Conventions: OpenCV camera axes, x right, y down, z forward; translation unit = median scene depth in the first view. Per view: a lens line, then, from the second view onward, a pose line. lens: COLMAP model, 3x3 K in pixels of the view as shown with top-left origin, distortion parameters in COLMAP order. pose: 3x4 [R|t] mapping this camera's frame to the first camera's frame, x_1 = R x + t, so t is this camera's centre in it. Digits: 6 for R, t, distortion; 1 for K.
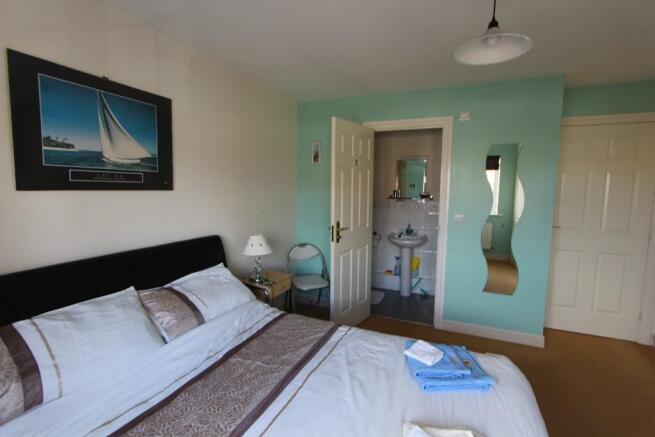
lens RADIAL K [[298.6, 0, 327.5], [0, 298.6, 218.5], [0, 0, 1]] dist [-0.014775, 0.000729]
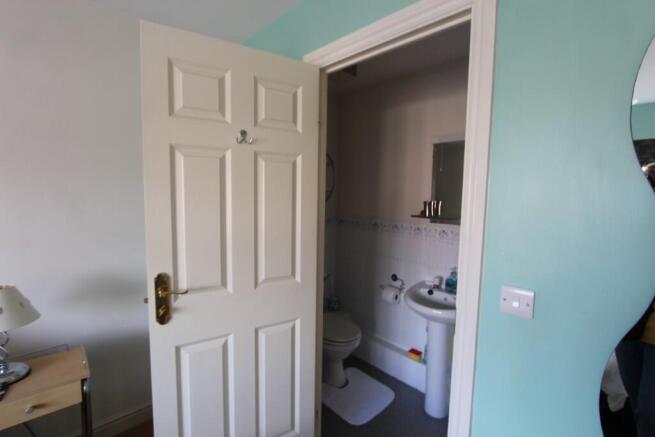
lens RADIAL K [[298.6, 0, 327.5], [0, 298.6, 218.5], [0, 0, 1]] dist [-0.014775, 0.000729]
pose [[0.924005, 0.056290, -0.378214, 0.262803], [-0.062465, 0.998039, -0.004068, -0.052630], [0.377244, 0.027384, 0.925709, 0.451440]]
